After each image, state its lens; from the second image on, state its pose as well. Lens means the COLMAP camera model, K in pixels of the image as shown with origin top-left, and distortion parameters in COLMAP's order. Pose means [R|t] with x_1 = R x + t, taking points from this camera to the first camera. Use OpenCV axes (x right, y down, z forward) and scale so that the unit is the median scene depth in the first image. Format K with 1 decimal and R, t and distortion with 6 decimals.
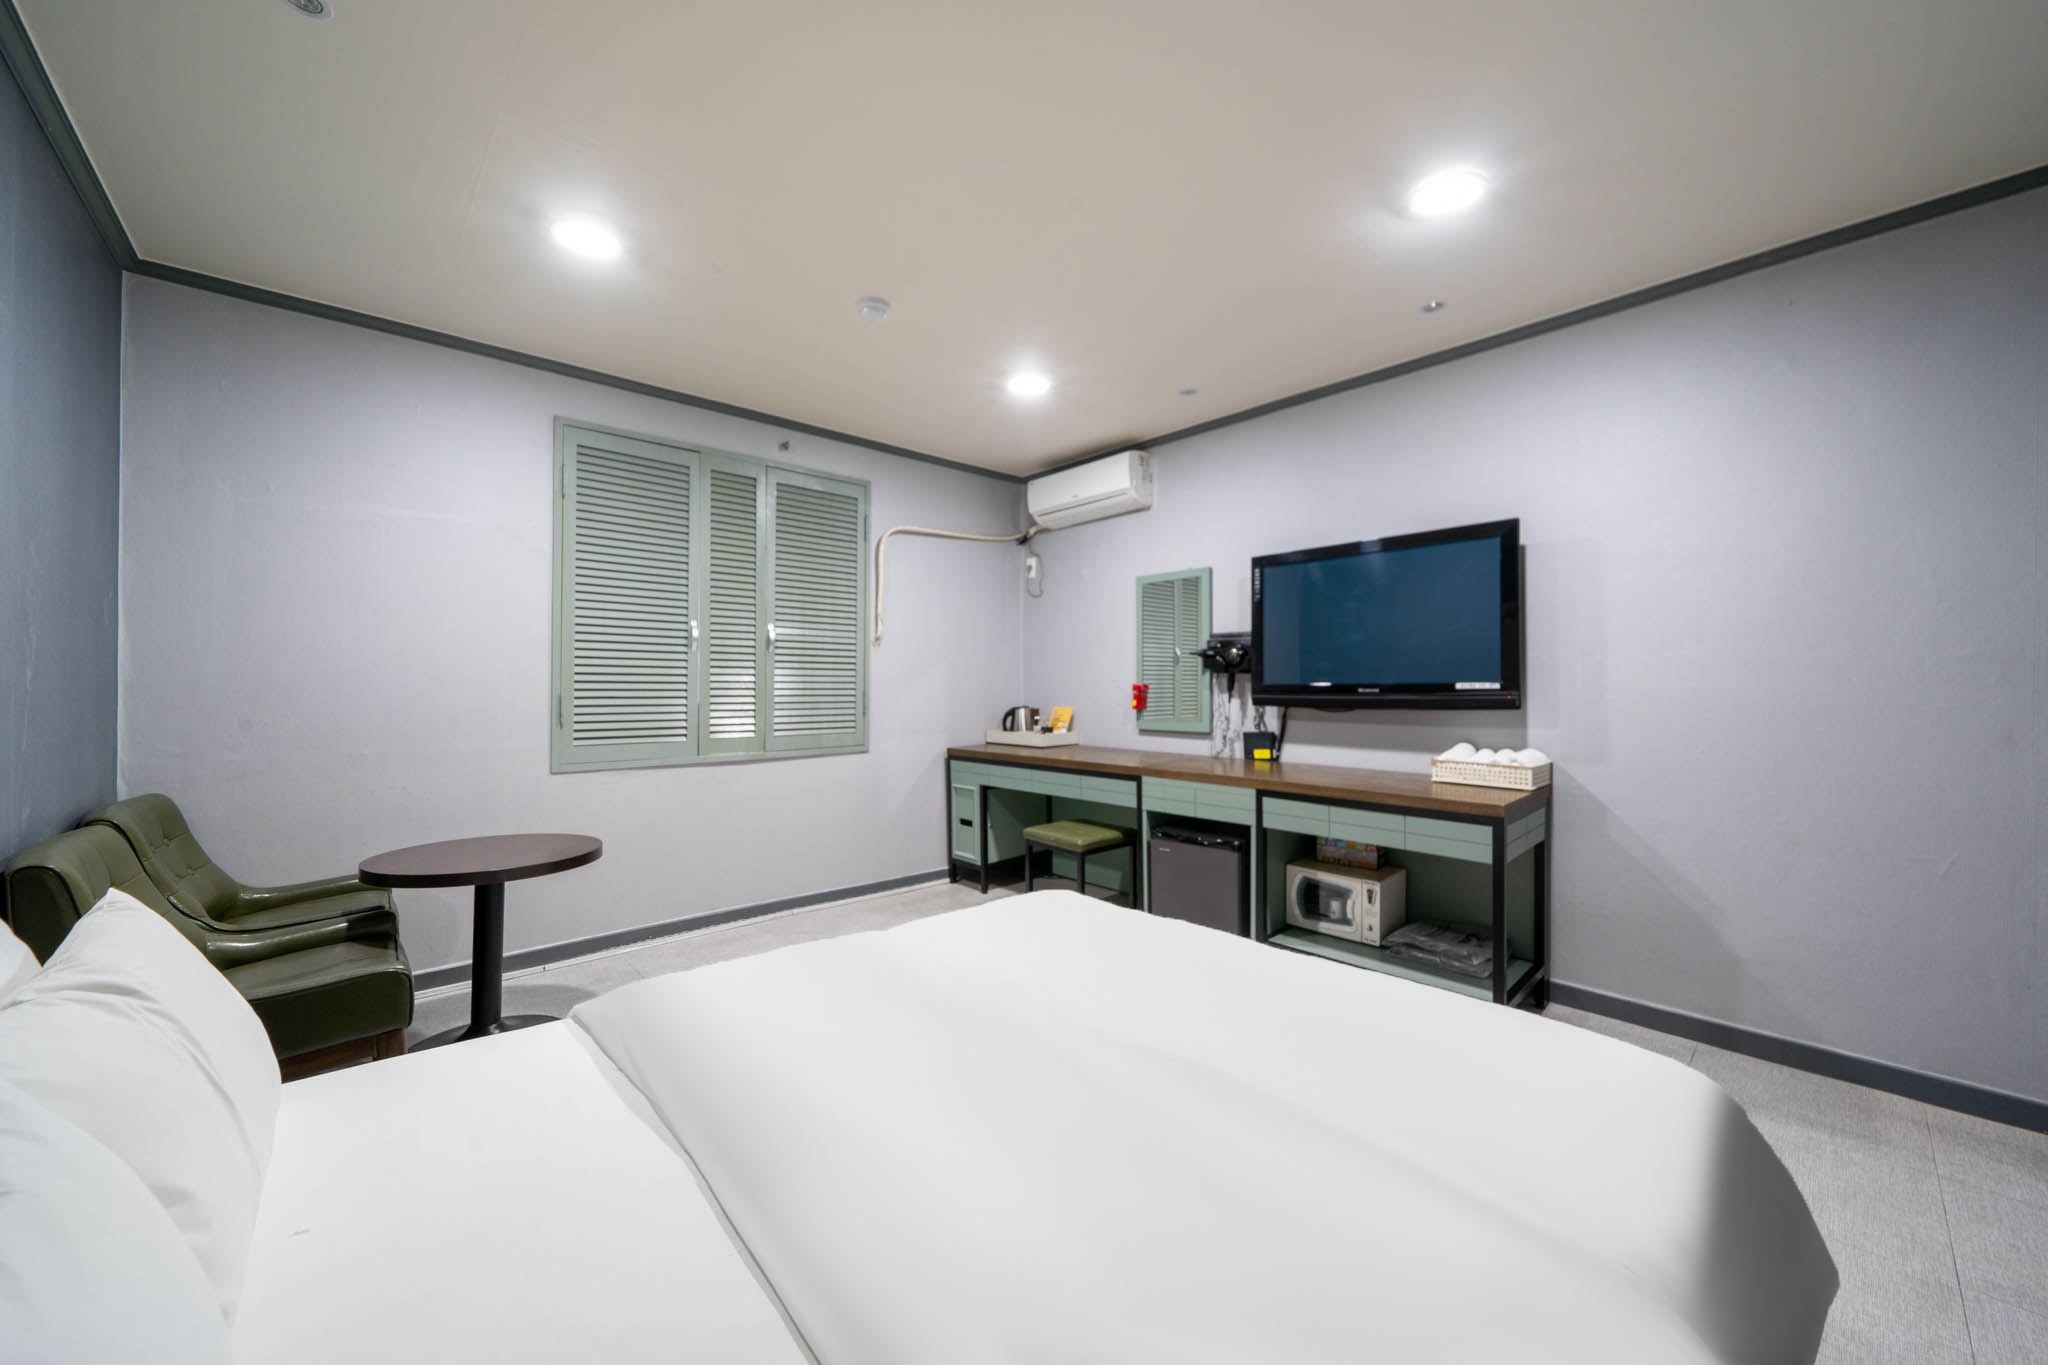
lens RADIAL K [[753.1, 0, 1034.6], [0, 753.1, 678.2], [0, 0, 1]] dist [-0.002306, 0.000413]
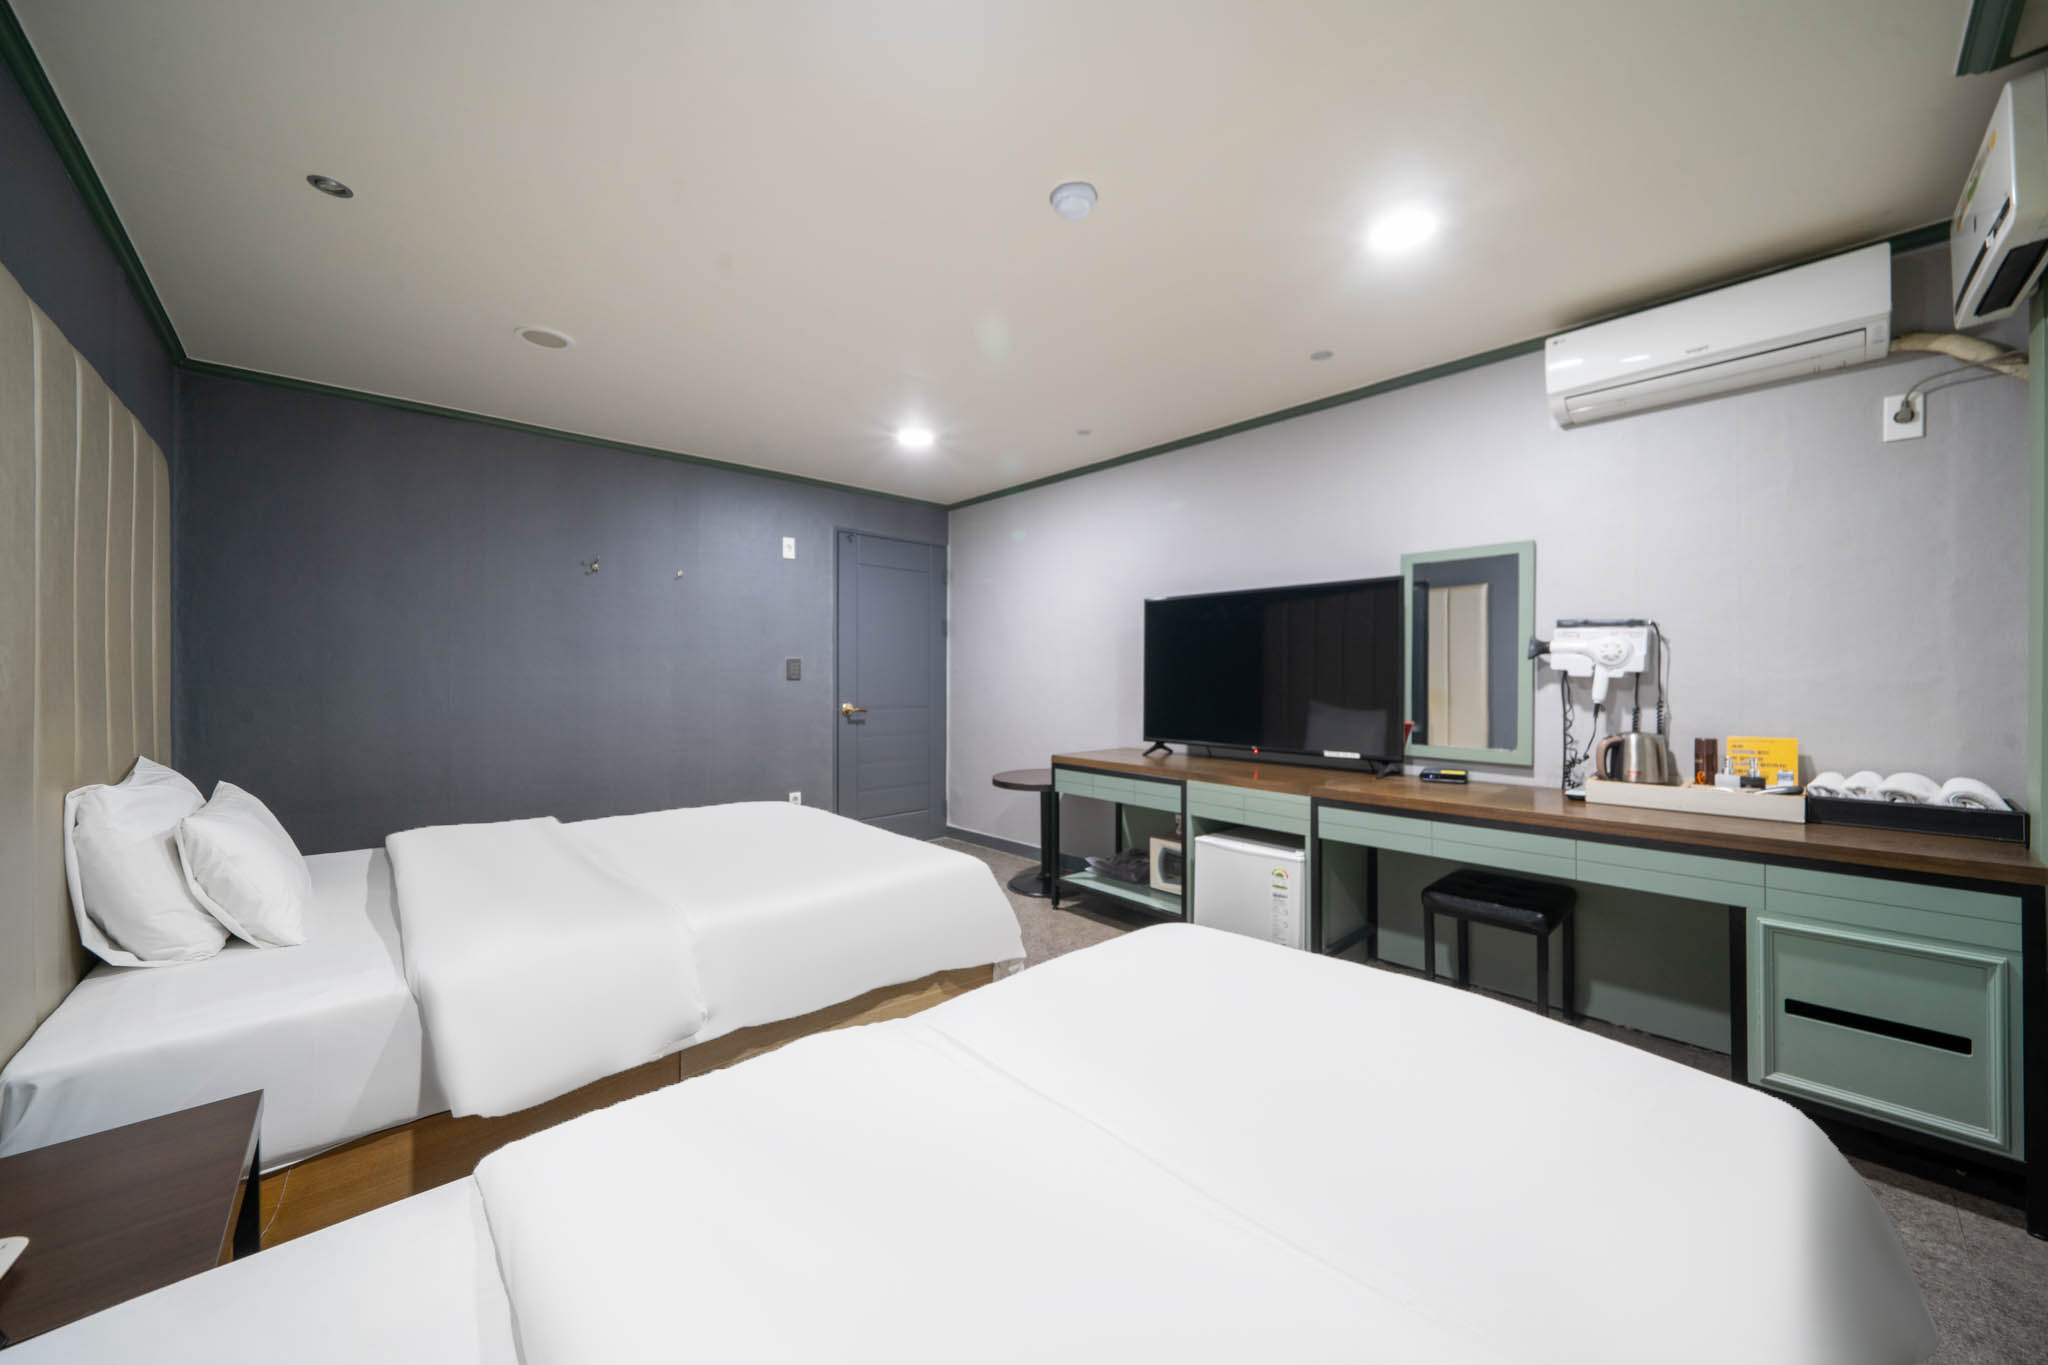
lens RADIAL K [[702.4, 0, 1023.0], [0, 702.4, 683.4], [0, 0, 1]] dist [-0.001800, -0.000032]
pose [[0.999236, 0.018847, 0.034235, -0.113134], [-0.019192, 0.999768, 0.009786, 0.001361], [-0.034042, -0.010436, 0.999366, 0.124197]]
